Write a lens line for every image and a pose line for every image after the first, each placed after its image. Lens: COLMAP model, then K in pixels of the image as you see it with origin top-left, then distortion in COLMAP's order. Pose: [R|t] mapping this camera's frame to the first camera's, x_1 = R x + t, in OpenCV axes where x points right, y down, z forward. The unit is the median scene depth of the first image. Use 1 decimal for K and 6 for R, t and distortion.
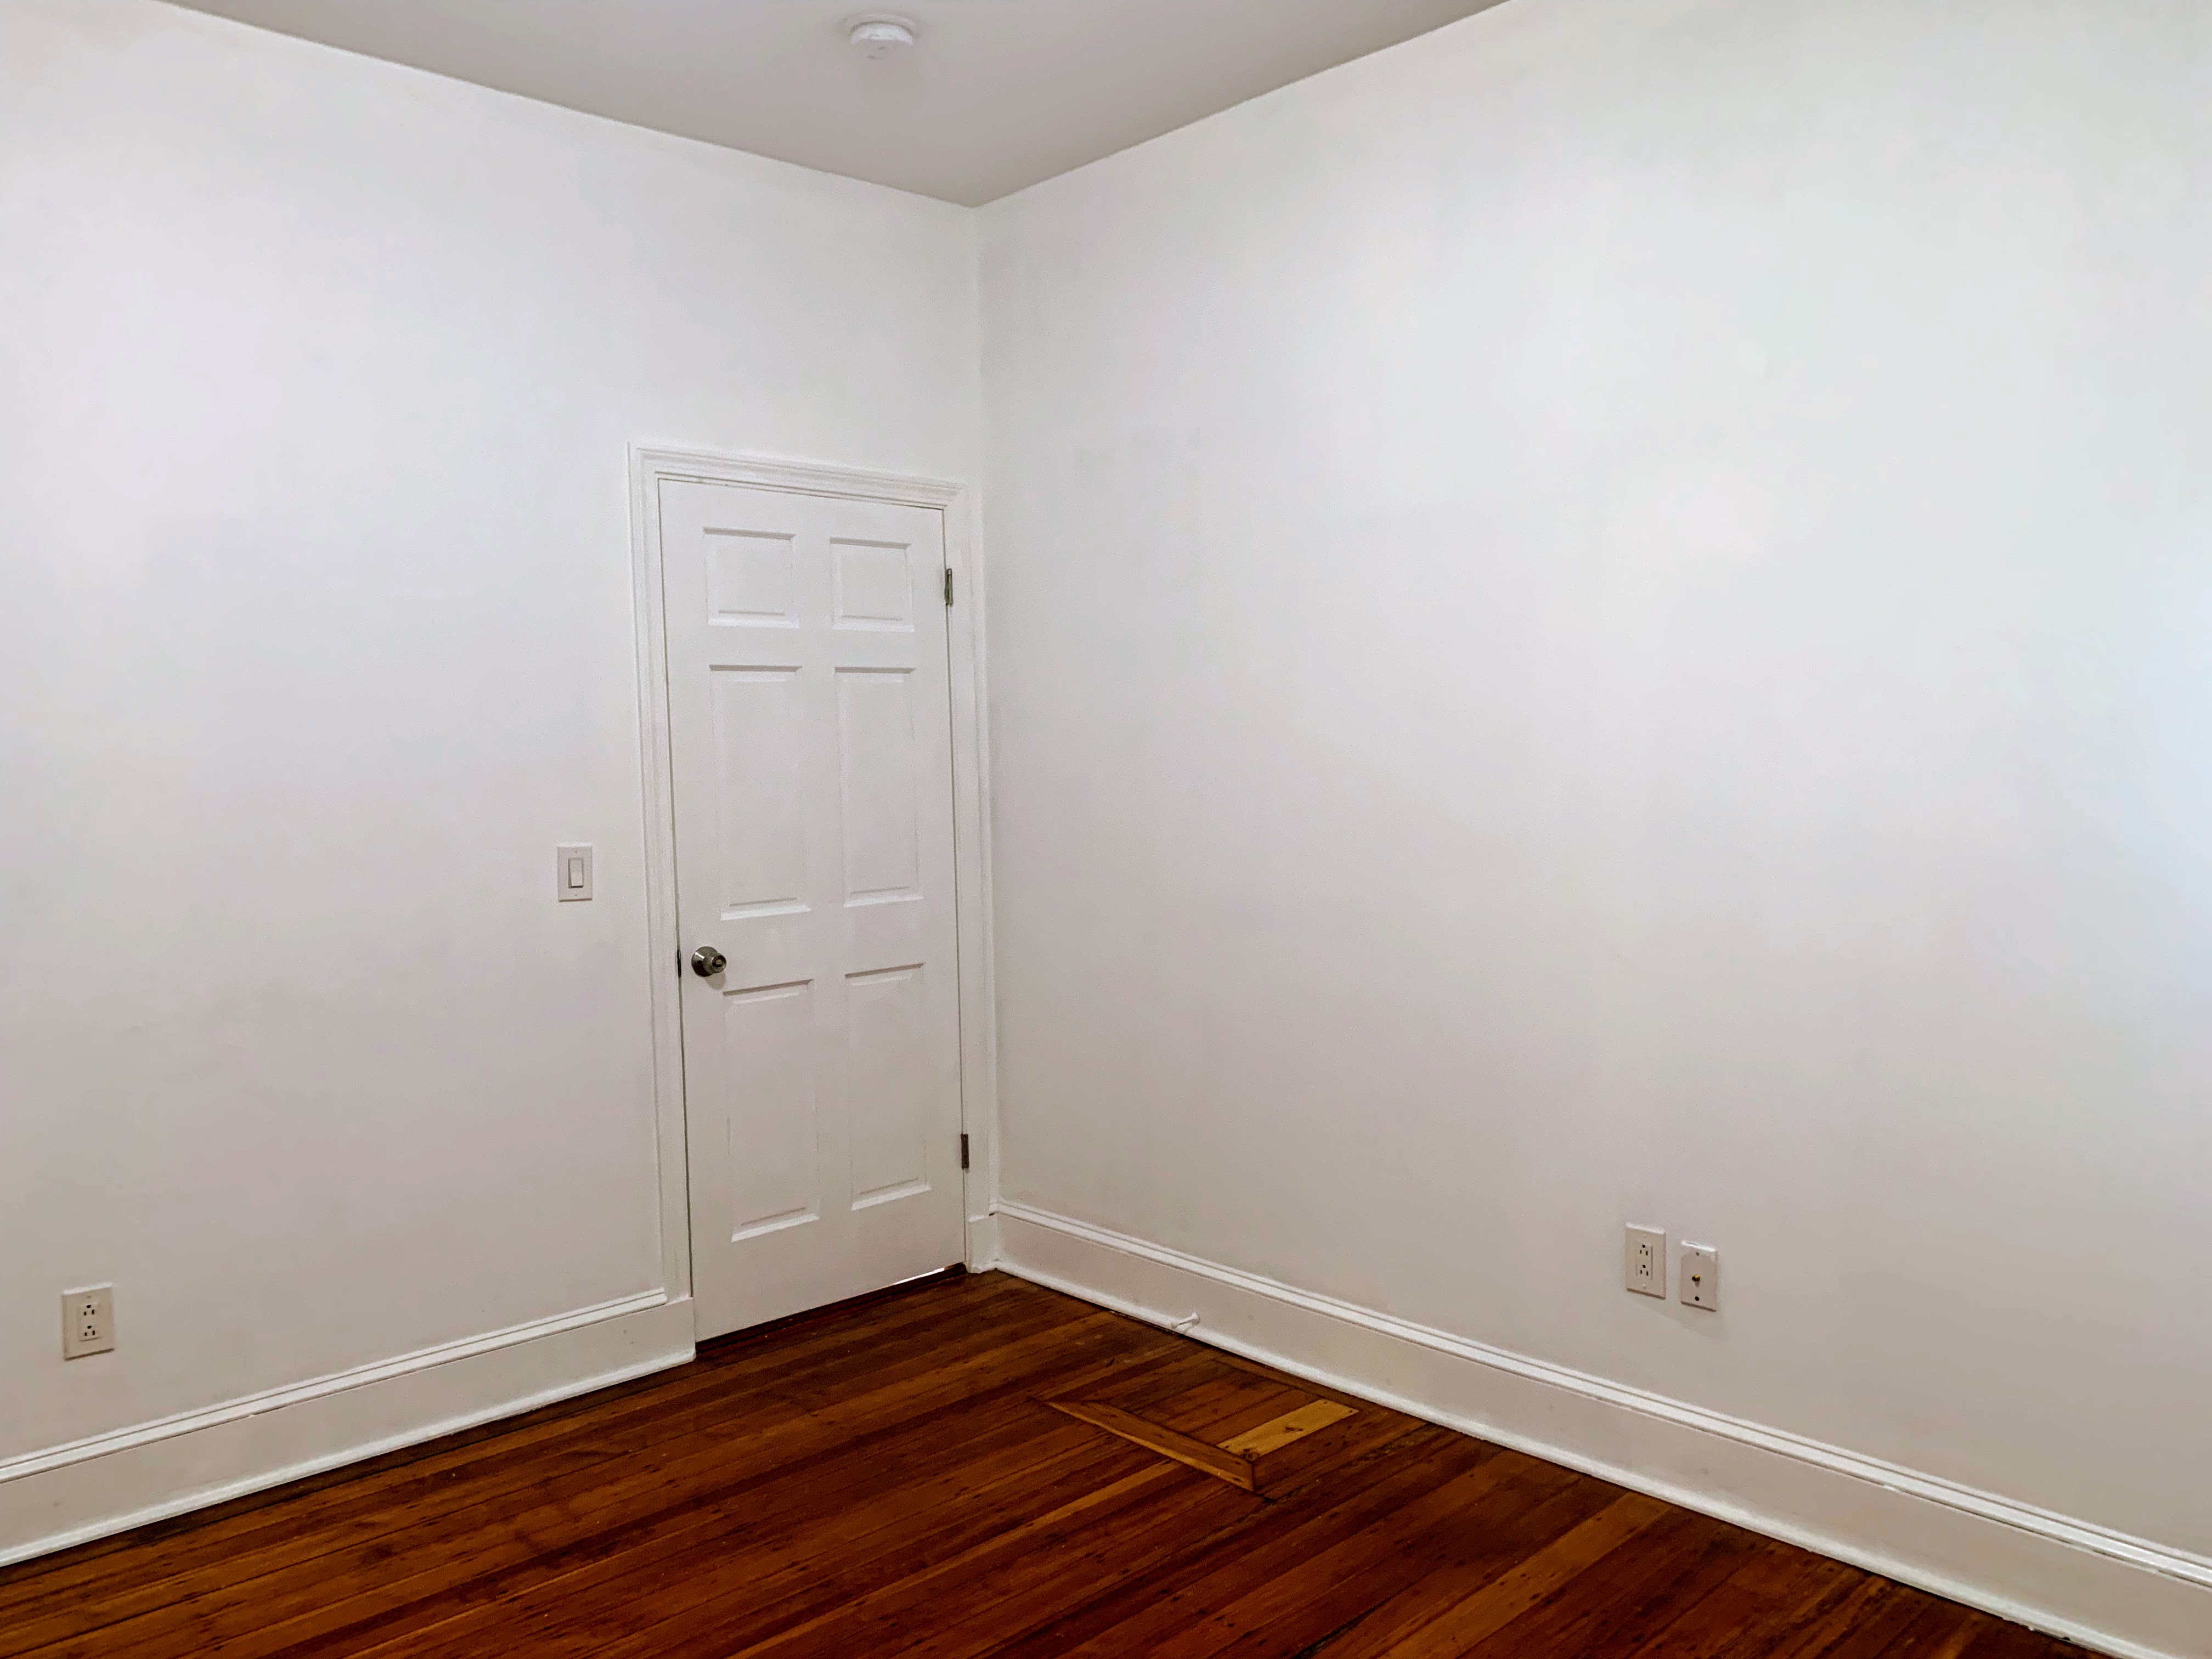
lens RADIAL K [[1697.4, 0, 1110.5], [0, 1697.4, 831.6], [0, 0, 1]] dist [0.034616, -0.041460]
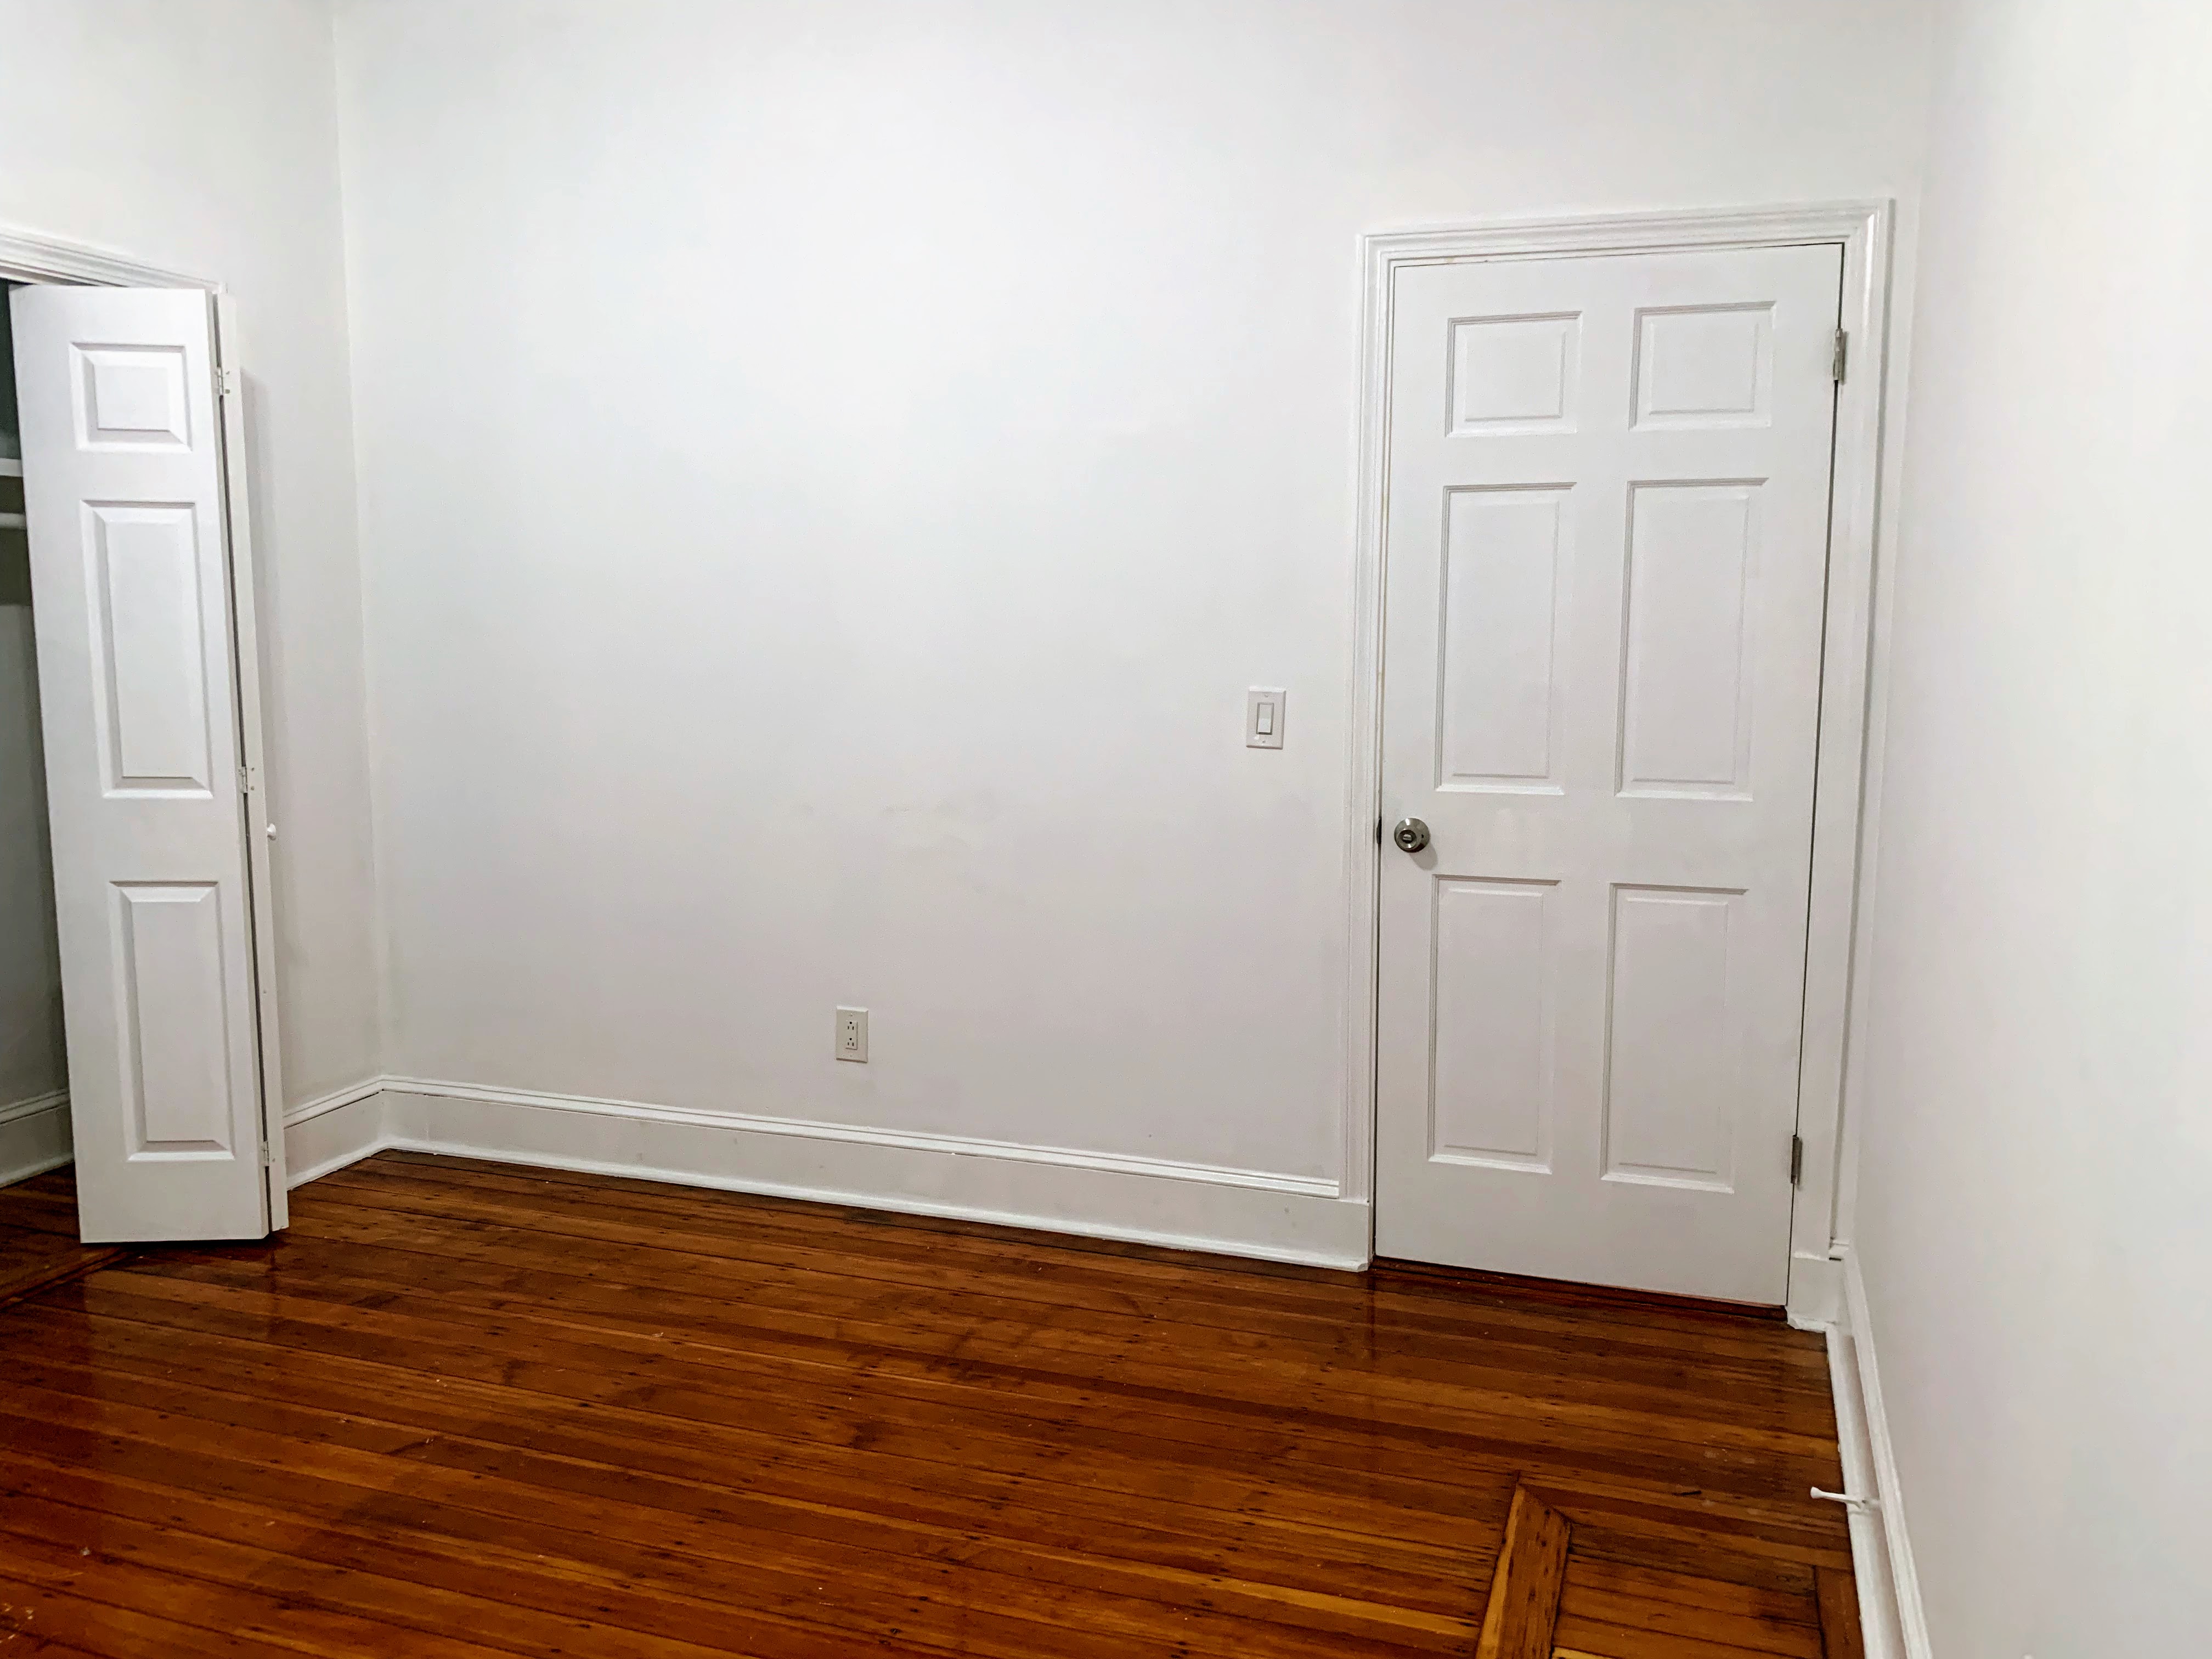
lens RADIAL K [[1739.0, 0, 1108.9], [0, 1739.0, 819.1], [0, 0, 1]] dist [0.107233, -0.241763]
pose [[0.461401, 0.137789, -0.876427, 0.492706], [-0.059704, 0.990449, 0.124284, -0.034654], [0.885181, -0.005018, 0.465220, 0.475126]]
